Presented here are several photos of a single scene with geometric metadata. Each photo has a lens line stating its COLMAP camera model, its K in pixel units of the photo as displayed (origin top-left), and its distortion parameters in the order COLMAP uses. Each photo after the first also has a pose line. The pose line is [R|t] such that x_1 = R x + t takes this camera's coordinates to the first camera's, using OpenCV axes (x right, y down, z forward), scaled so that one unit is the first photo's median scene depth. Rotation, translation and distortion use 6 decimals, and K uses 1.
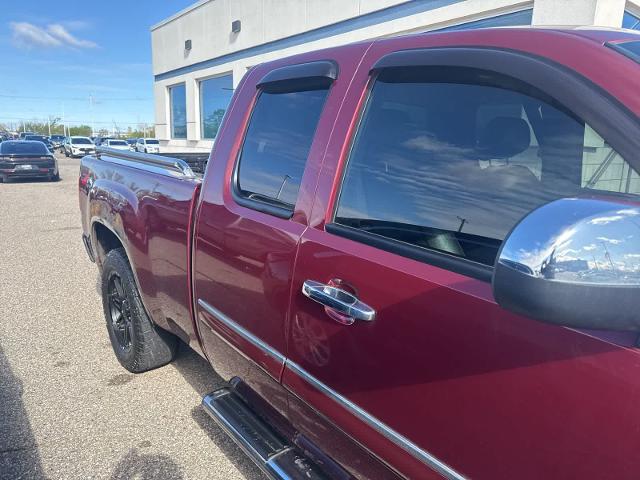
lens RADIAL K [[450.8, 0, 319.9], [0, 450.8, 241.3], [0, 0, 1]] dist [0.026875, -0.037416]
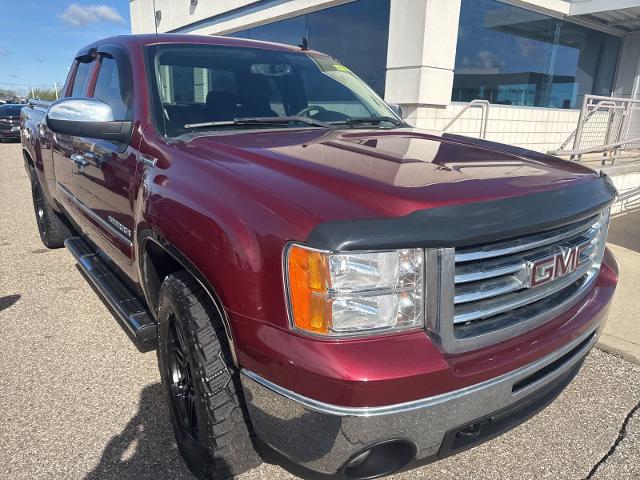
lens RADIAL K [[455.7, 0, 315.6], [0, 455.7, 237.3], [0, 0, 1]] dist [0.009210, -0.002269]
pose [[0.999432, 0.011236, -0.031776, 0.287552], [-0.009412, 0.998331, 0.056971, 0.083670], [0.032363, -0.056639, 0.997870, -0.276087]]
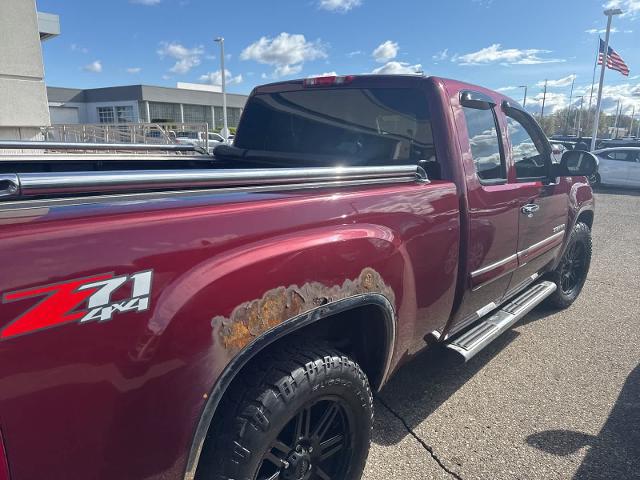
lens RADIAL K [[454.7, 0, 319.3], [0, 454.7, 245.4], [0, 0, 1]] dist [0.012279, -0.001497]
pose [[-0.167157, -0.256895, 0.951874, -0.477207], [0.154739, 0.946657, 0.282661, -0.126862], [-0.973712, 0.194540, -0.118489, 0.548325]]
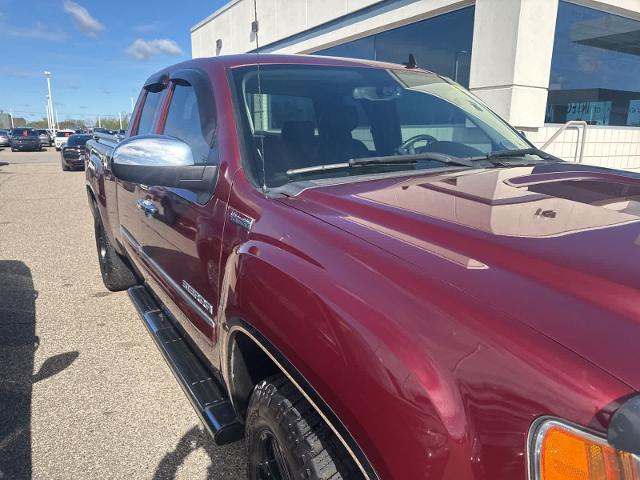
lens RADIAL K [[451.0, 0, 314.1], [0, 451.0, 245.4], [0, 0, 1]] dist [0.037703, -0.036086]
pose [[0.990110, 0.017220, -0.139231, 0.223361], [-0.013353, 0.999500, 0.028659, 0.052013], [0.139655, -0.026516, 0.989845, -0.173294]]
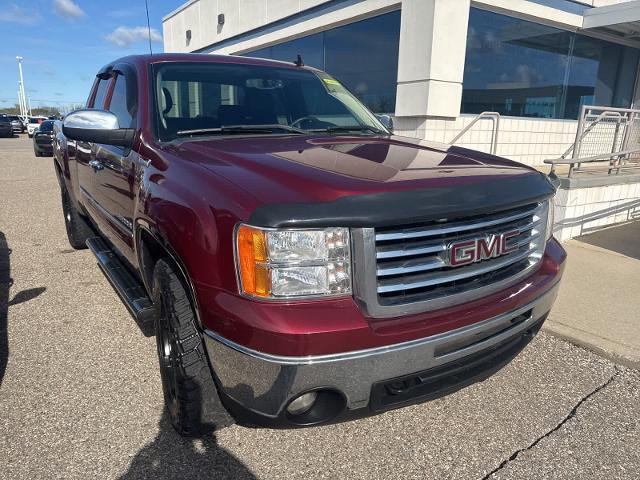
lens RADIAL K [[454.4, 0, 322.1], [0, 454.4, 242.8], [0, 0, 1]] dist [0.017349, -0.009030]
pose [[0.996110, 0.019043, -0.086040, 0.342625], [-0.015726, 0.999113, 0.039067, 0.100226], [0.086708, -0.037561, 0.995525, -0.322649]]
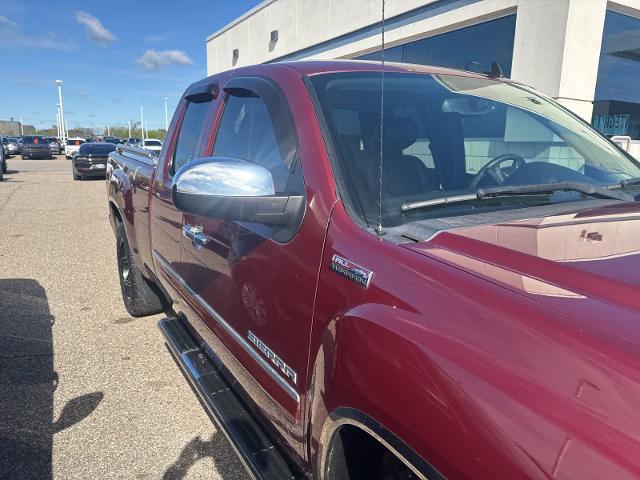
lens RADIAL K [[453.2, 0, 318.0], [0, 453.2, 241.7], [0, 0, 1]] dist [0.015003, -0.007453]
pose [[0.989388, 0.022807, -0.143494, 0.159285], [-0.023030, 0.999735, 0.000106, 0.032973], [0.143459, 0.003200, 0.989651, -0.120345]]
